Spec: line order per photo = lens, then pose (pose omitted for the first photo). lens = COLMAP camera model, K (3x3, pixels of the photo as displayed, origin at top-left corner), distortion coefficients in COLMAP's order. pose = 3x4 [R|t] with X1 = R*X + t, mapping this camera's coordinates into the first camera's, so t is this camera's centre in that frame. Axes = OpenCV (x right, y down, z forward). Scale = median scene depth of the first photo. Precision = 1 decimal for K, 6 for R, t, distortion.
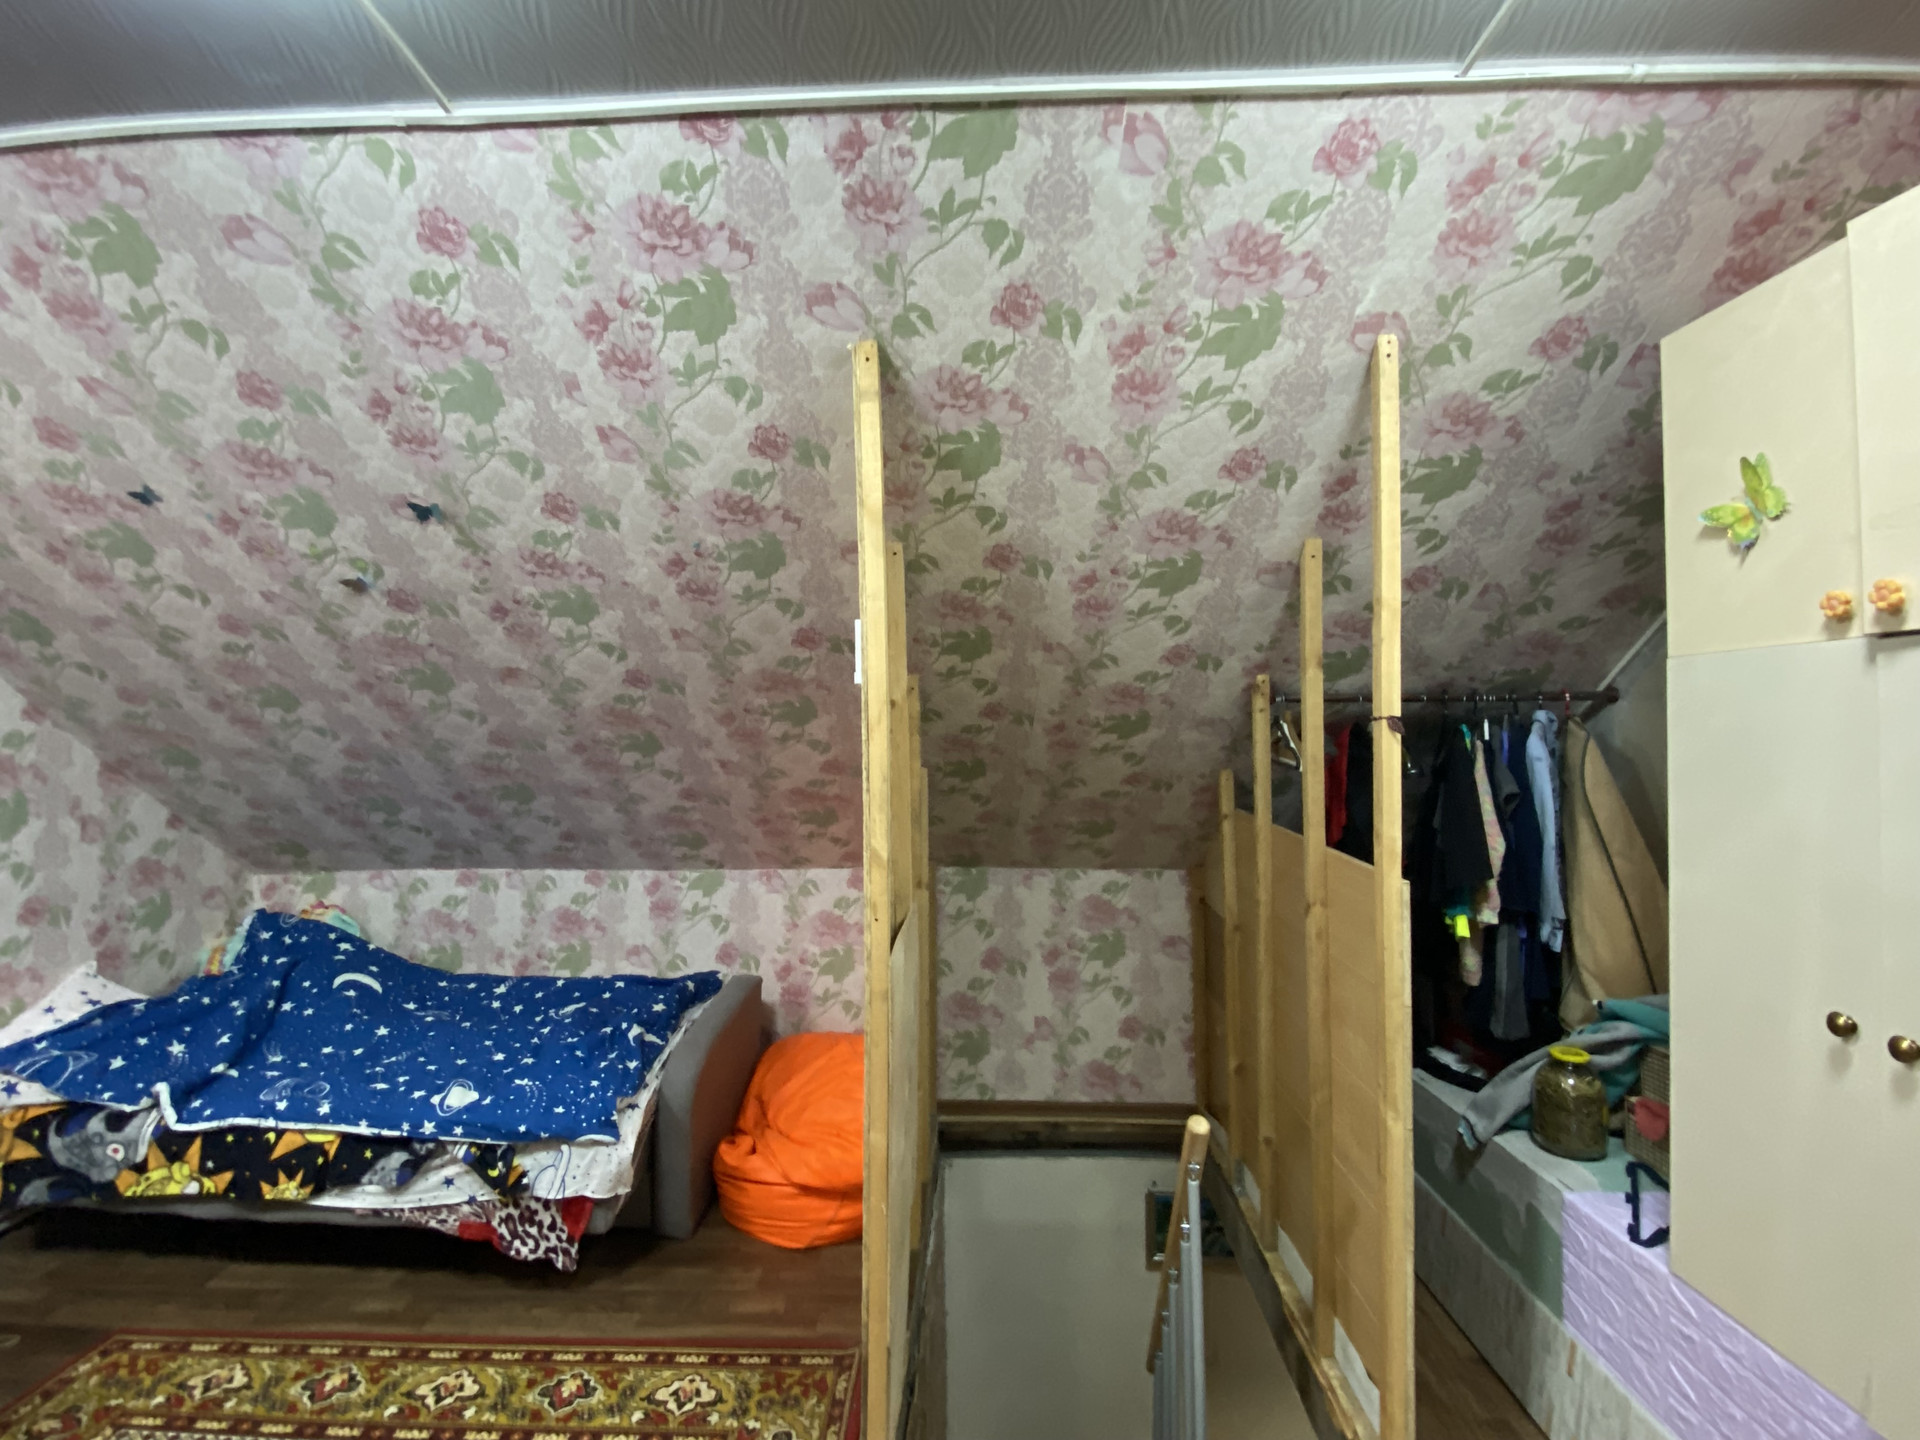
lens RADIAL K [[908.9, 0, 957.4], [0, 908.9, 715.8], [0, 0, 1]] dist [0.017068, -0.018059]
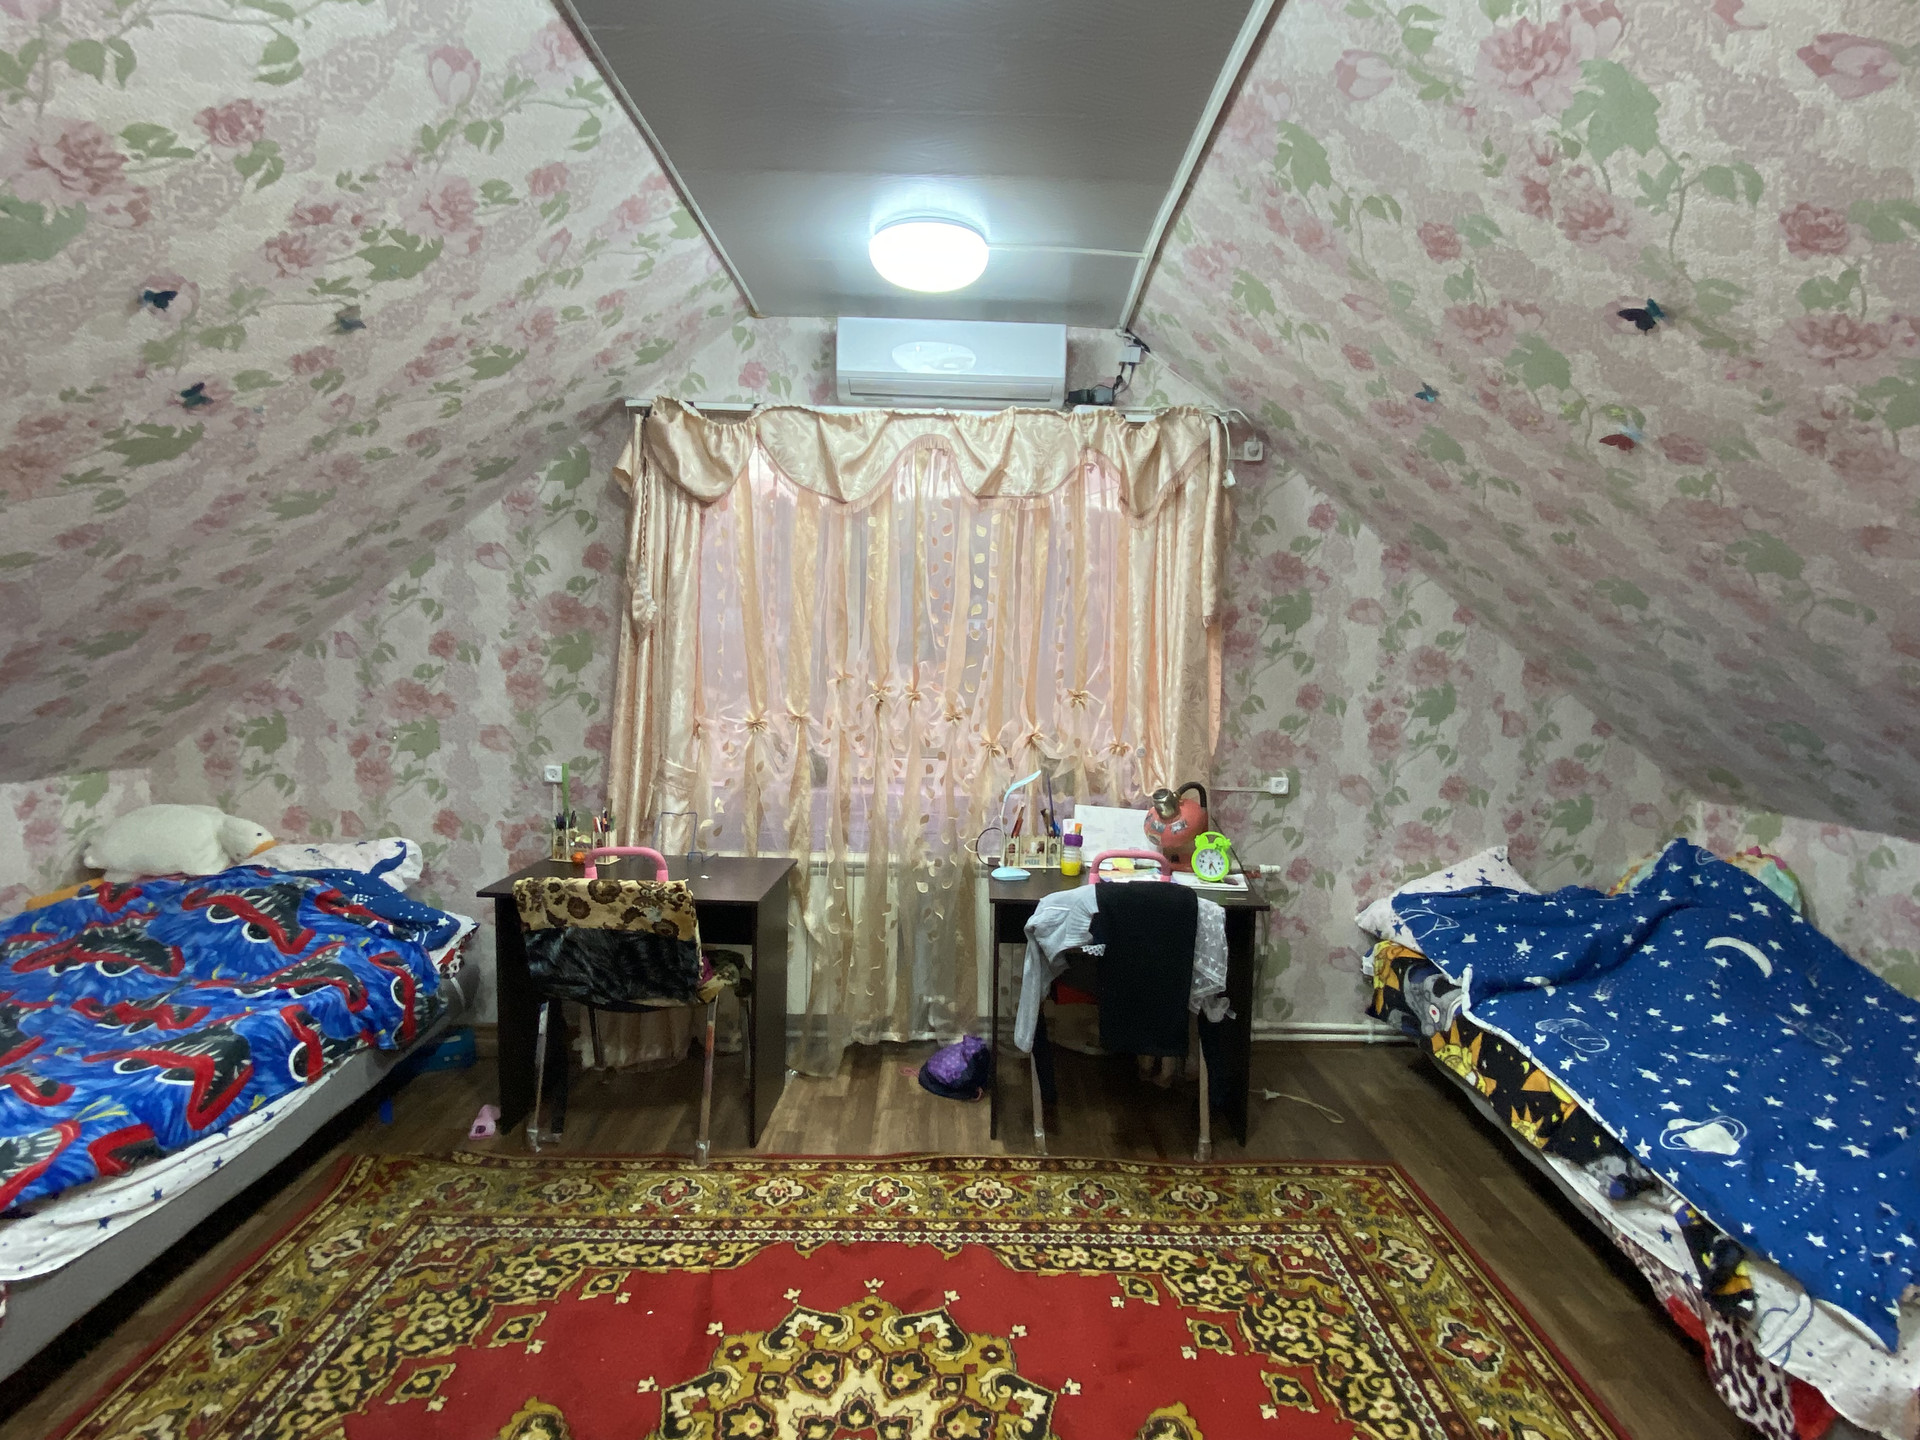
lens RADIAL K [[908.9, 0, 957.4], [0, 908.9, 715.8], [0, 0, 1]] dist [0.017068, -0.018059]
pose [[0.024663, 0.092374, -0.995419, 0.128484], [-0.005152, 0.995720, 0.092274, 0.022772], [0.999683, 0.002853, 0.025033, 0.400512]]
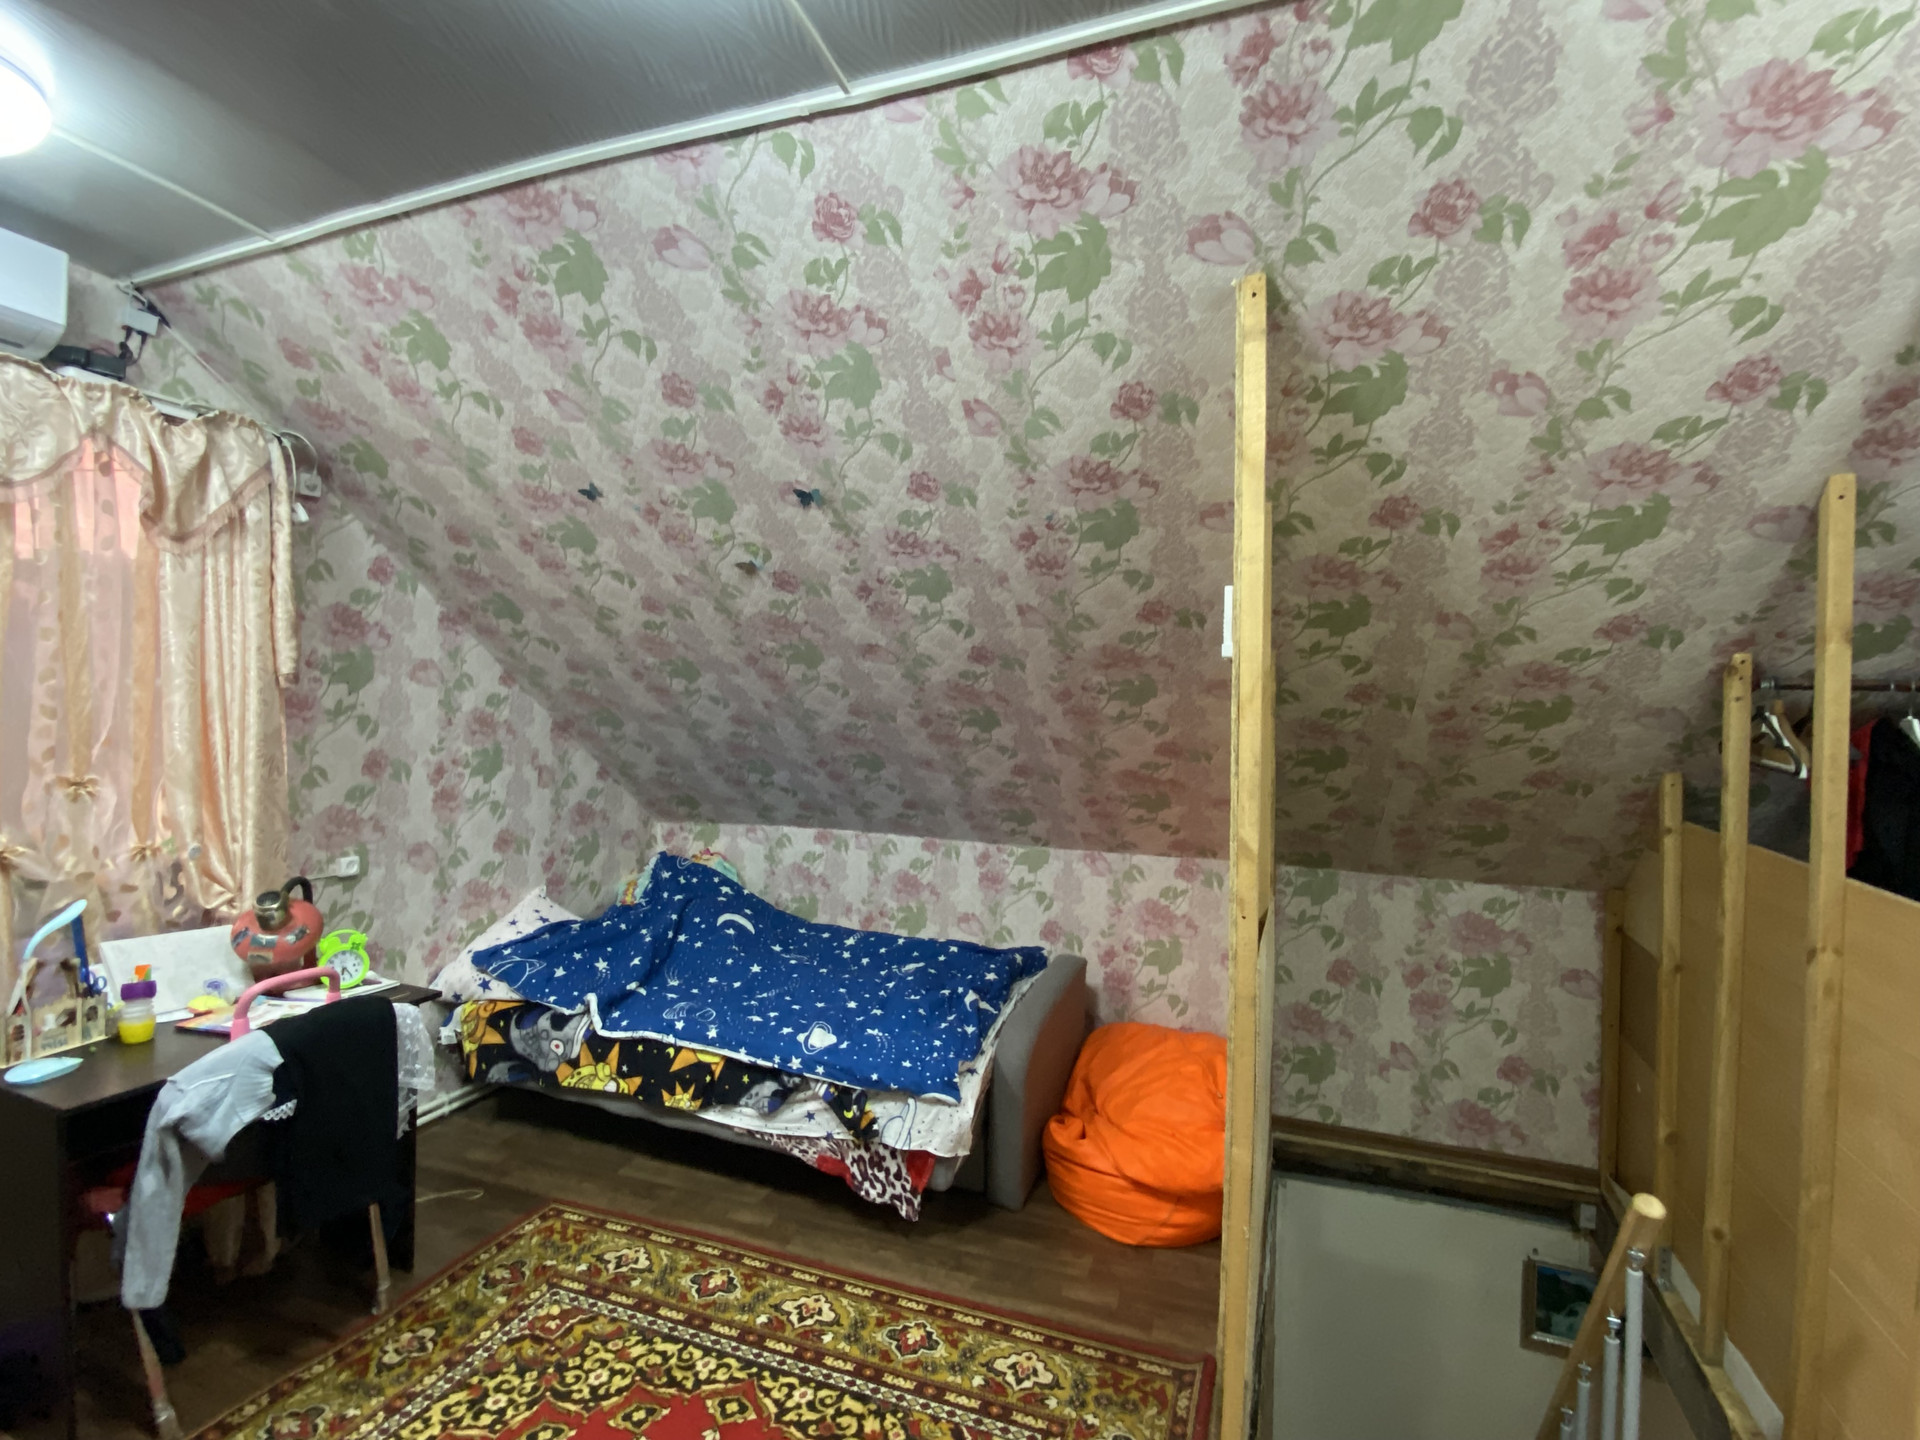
lens RADIAL K [[909.9, 0, 962.7], [0, 909.9, 717.4], [0, 0, 1]] dist [0.032145, -0.027311]
pose [[0.947840, 0.028623, -0.317458, -0.053594], [-0.023066, 0.999508, 0.021250, 0.009616], [0.317910, -0.012819, 0.948034, 0.031683]]
